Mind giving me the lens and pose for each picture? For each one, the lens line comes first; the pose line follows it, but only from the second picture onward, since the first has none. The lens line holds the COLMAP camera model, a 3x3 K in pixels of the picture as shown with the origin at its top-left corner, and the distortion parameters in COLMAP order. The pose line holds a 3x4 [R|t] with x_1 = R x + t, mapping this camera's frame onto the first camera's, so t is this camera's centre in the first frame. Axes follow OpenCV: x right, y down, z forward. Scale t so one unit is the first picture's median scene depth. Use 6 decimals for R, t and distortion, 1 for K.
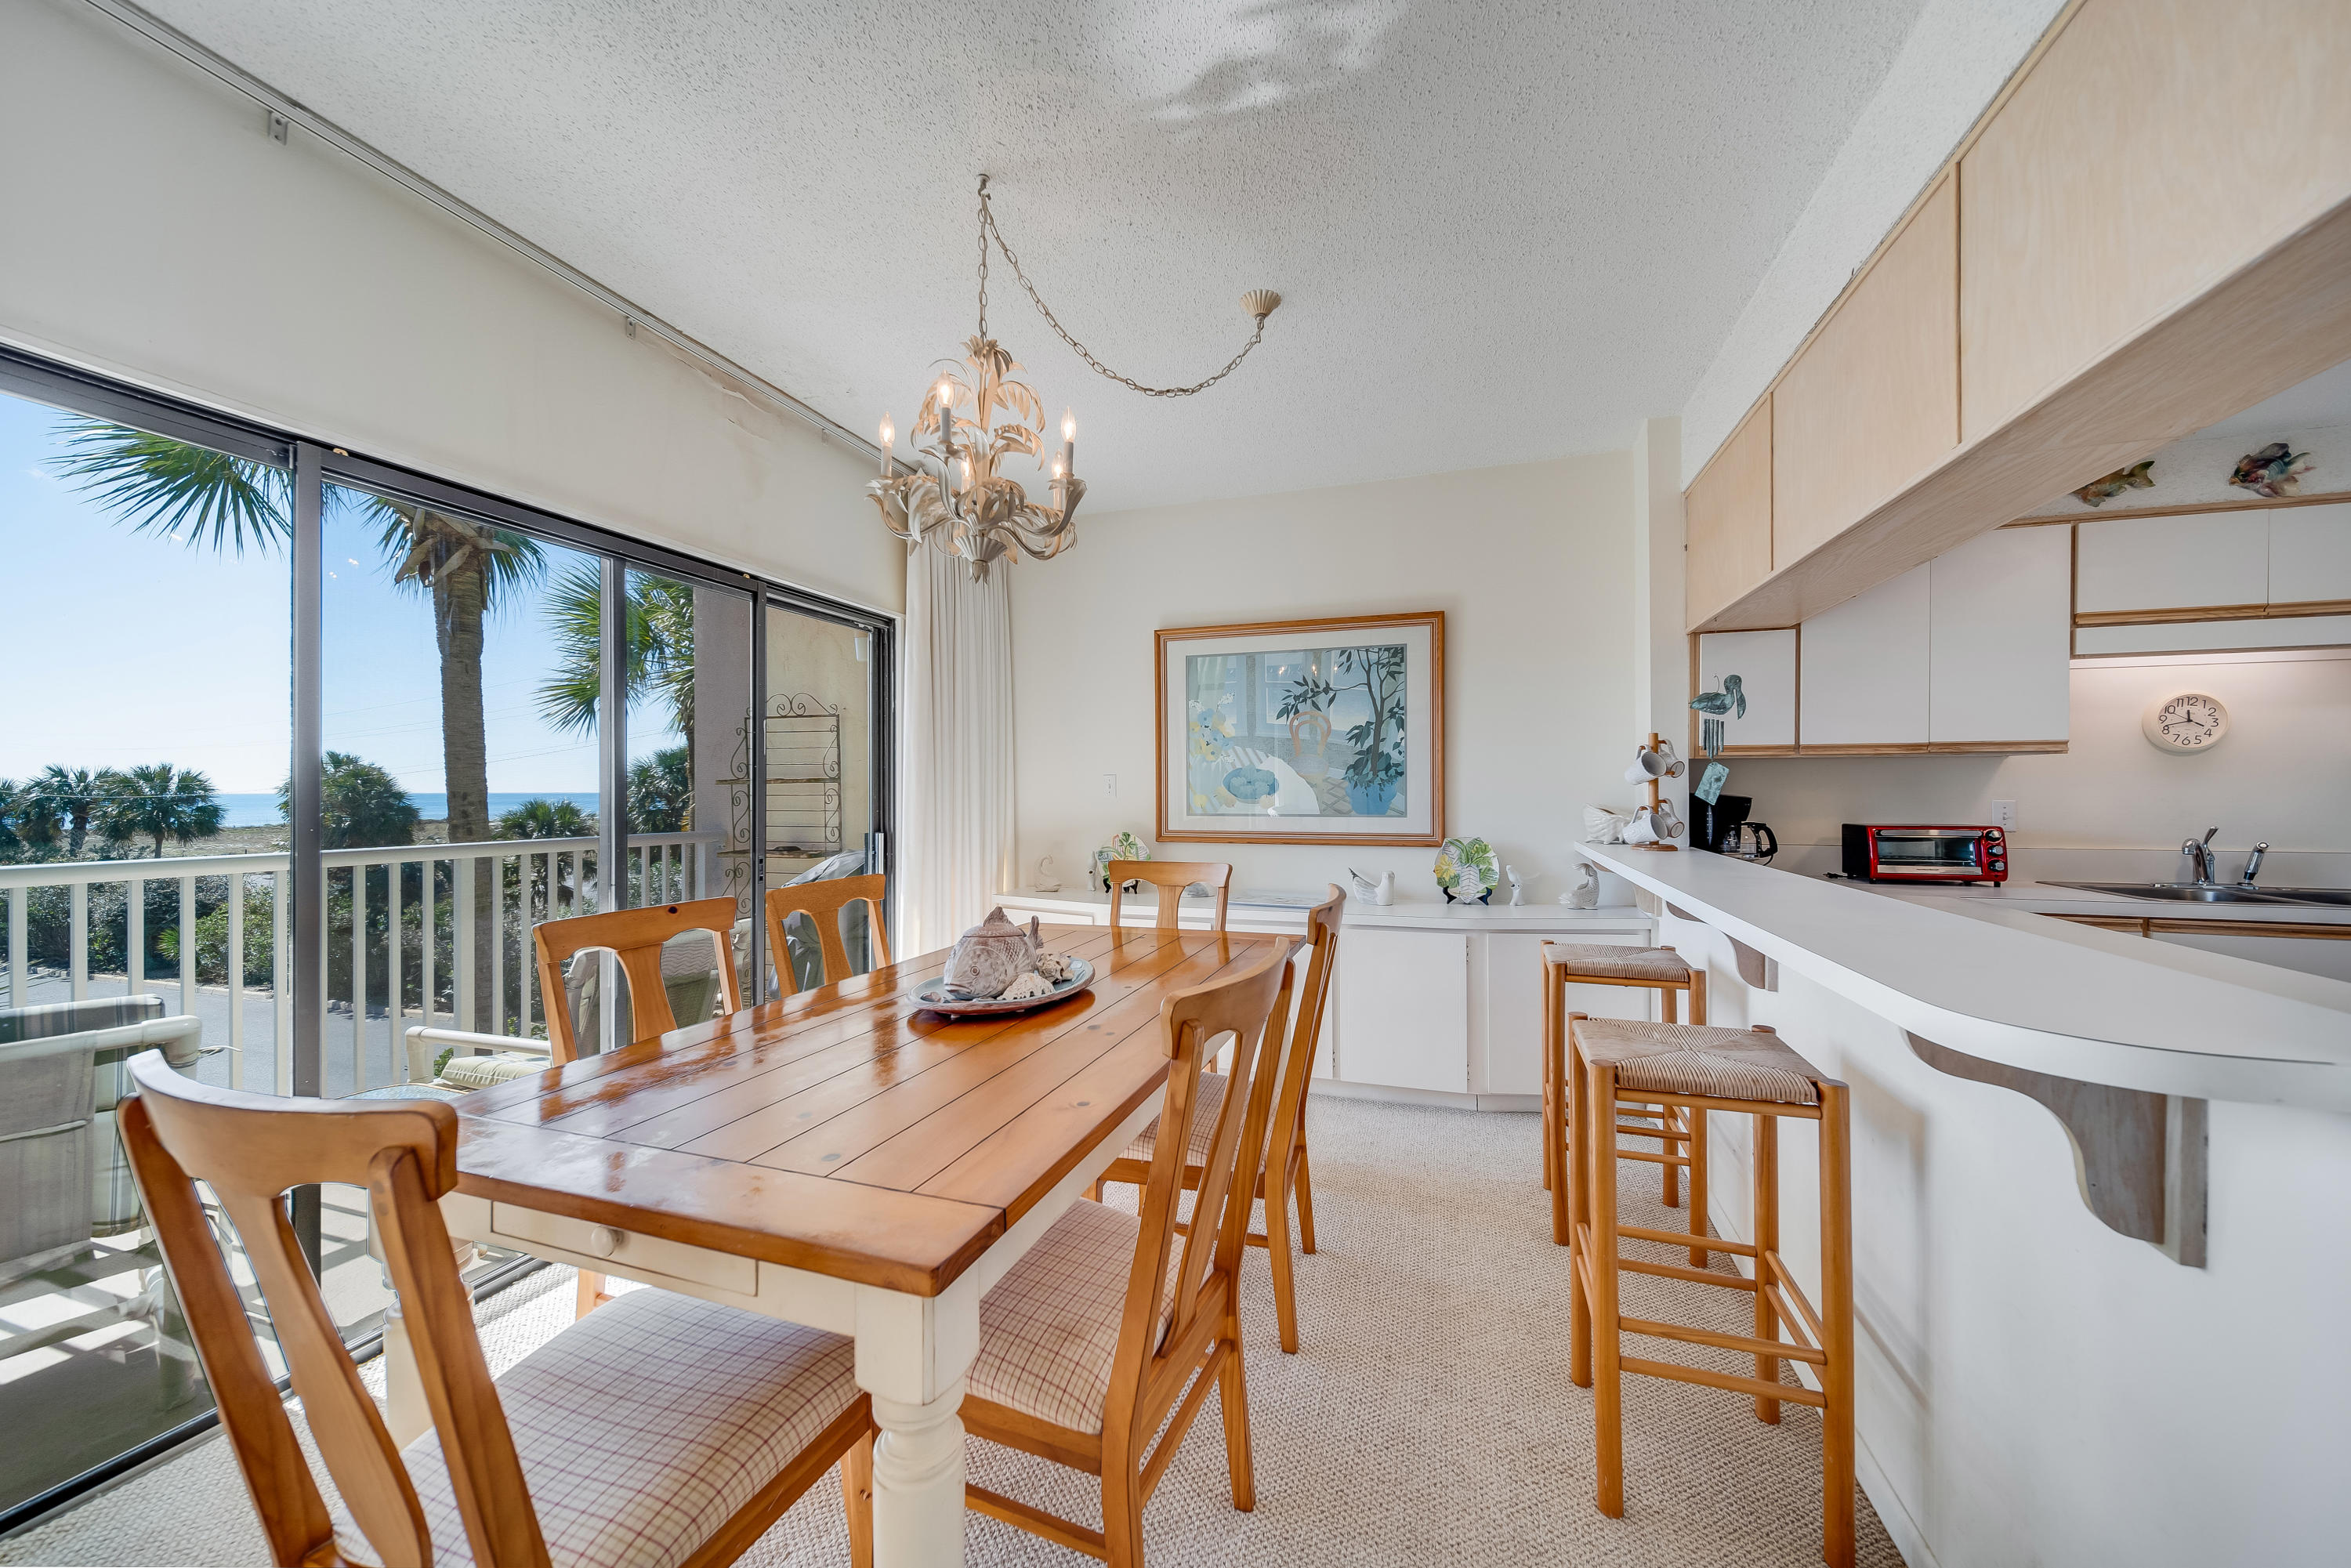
lens RADIAL K [[835.7, 0, 1185.2], [0, 835.7, 791.2], [0, 0, 1]] dist [0.001510, -0.000346]
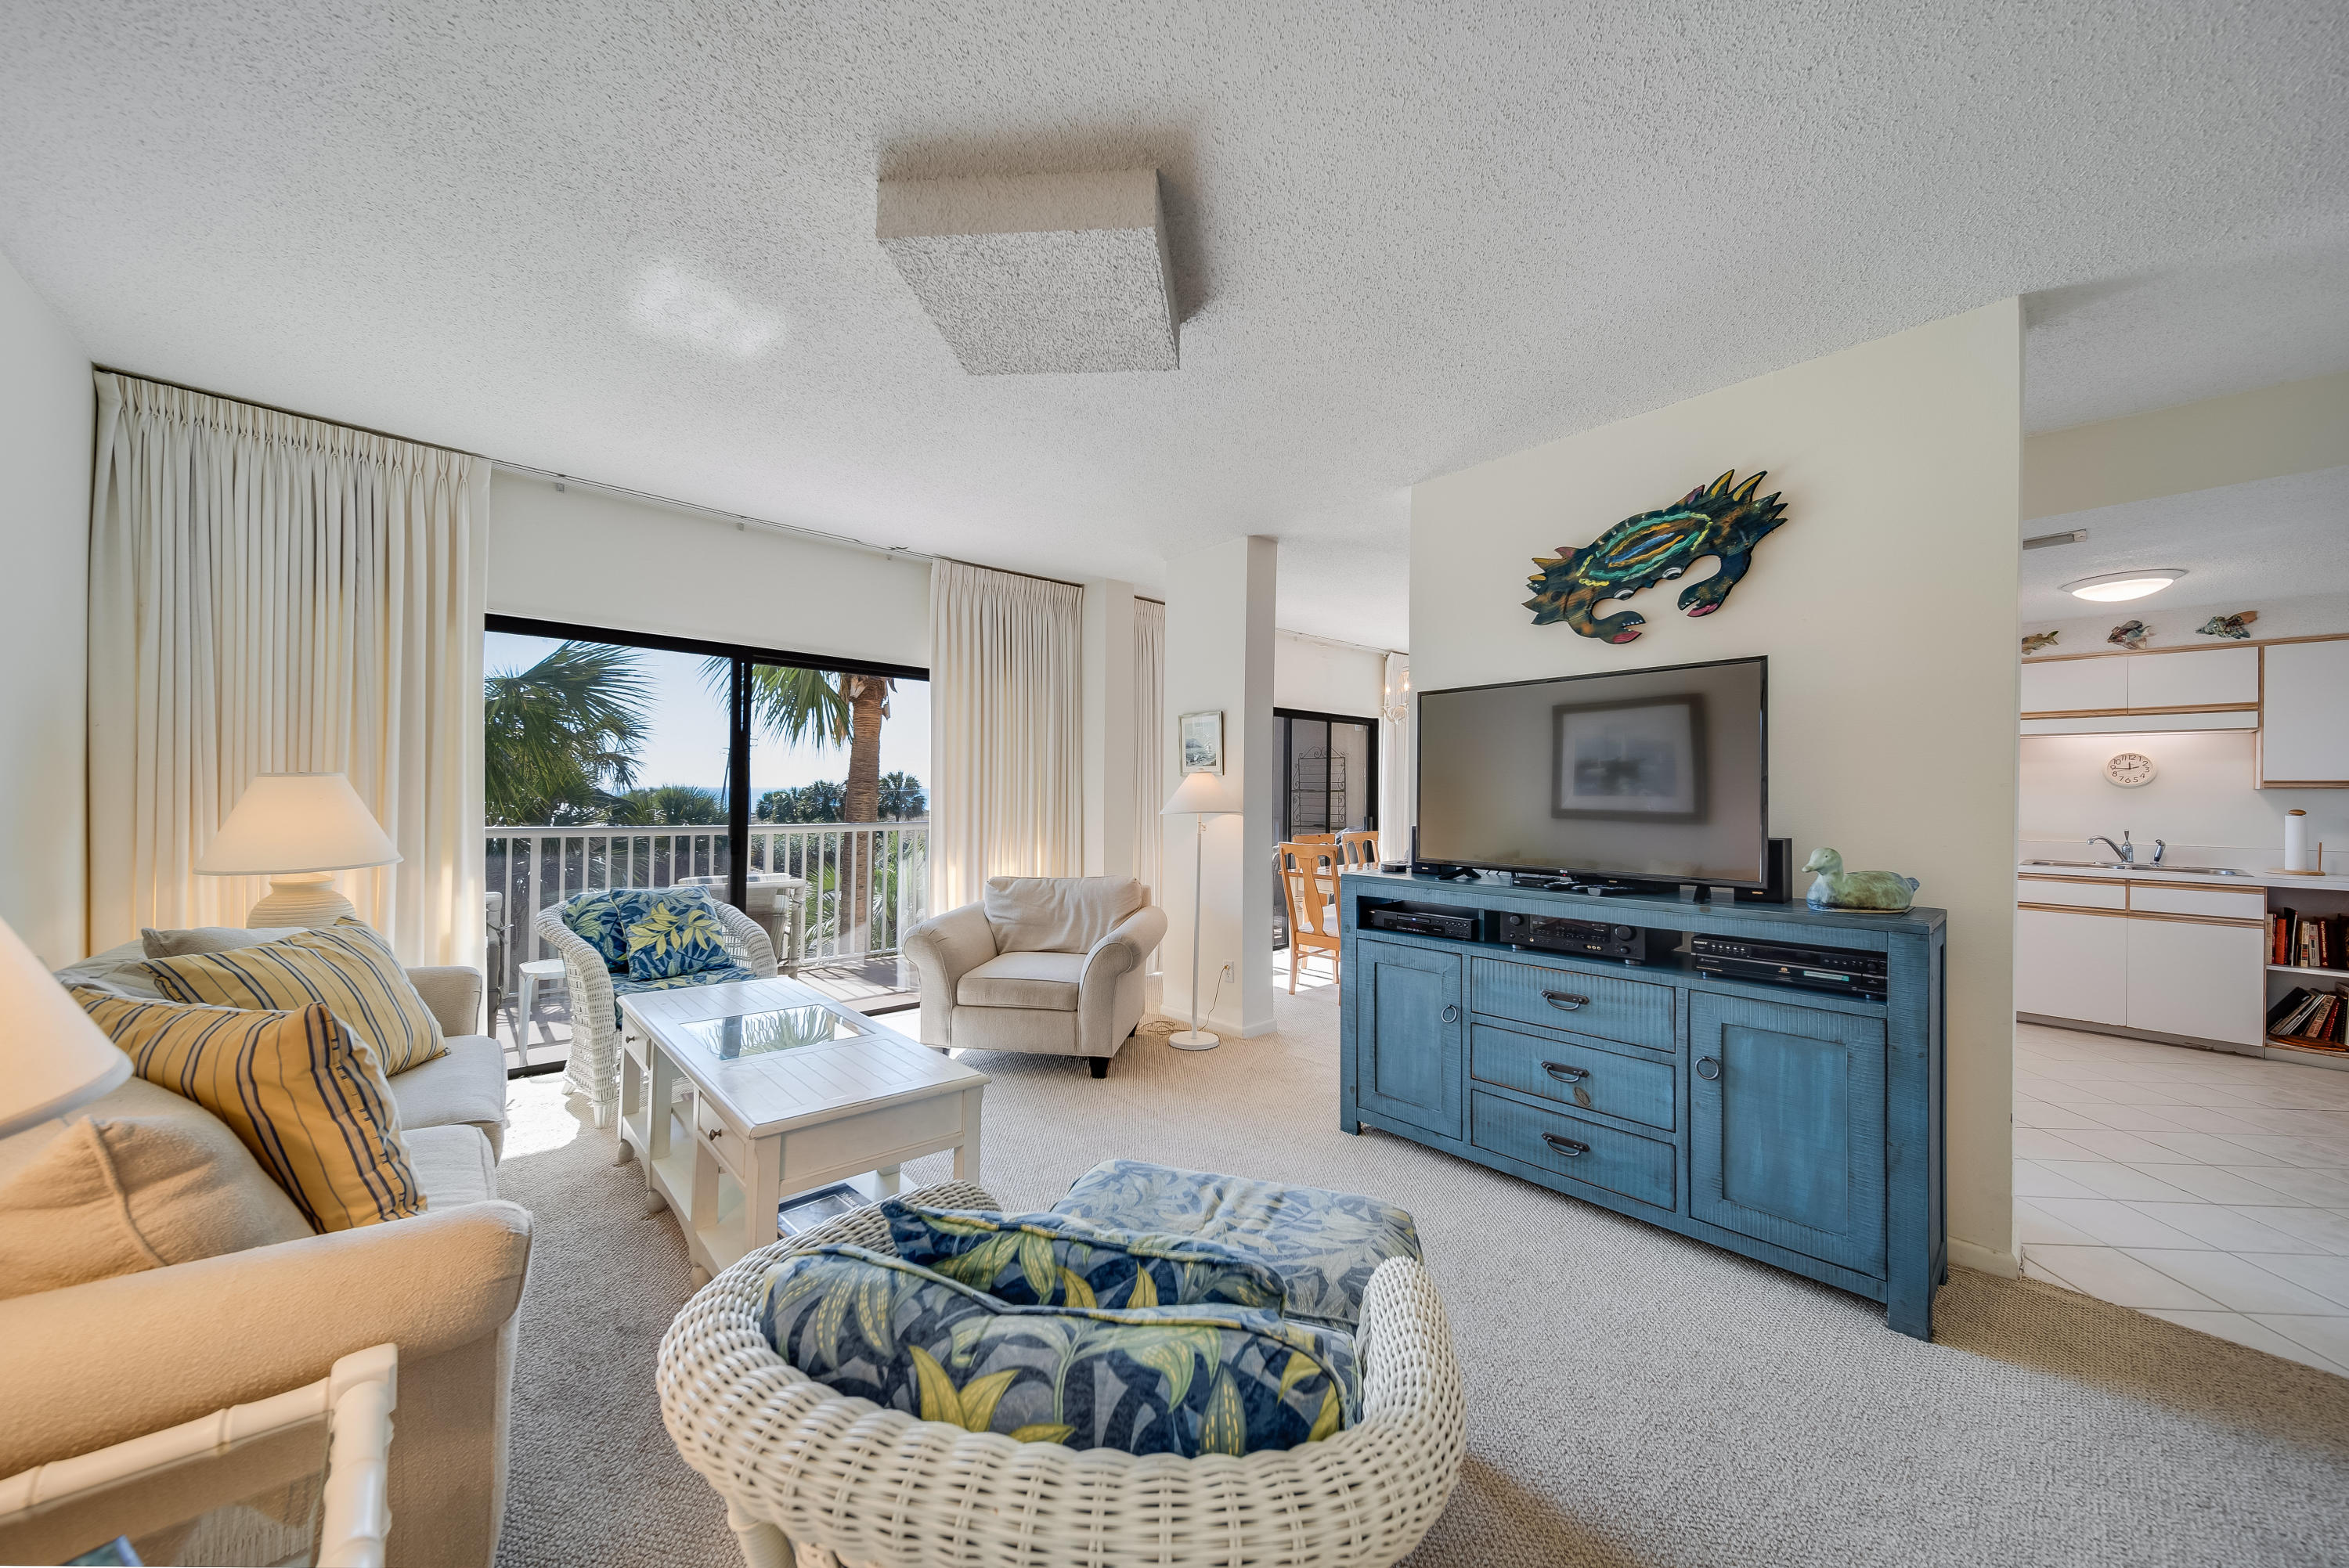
lens RADIAL K [[834.9, 0, 1184.2], [0, 834.9, 791.2], [0, 0, 1]] dist [0.001510, -0.000346]
pose [[0.873032, 0.007626, -0.487603, 0.257892], [-0.008989, 0.999959, -0.000456, -0.014711], [0.487580, 0.004781, 0.873065, -1.086600]]
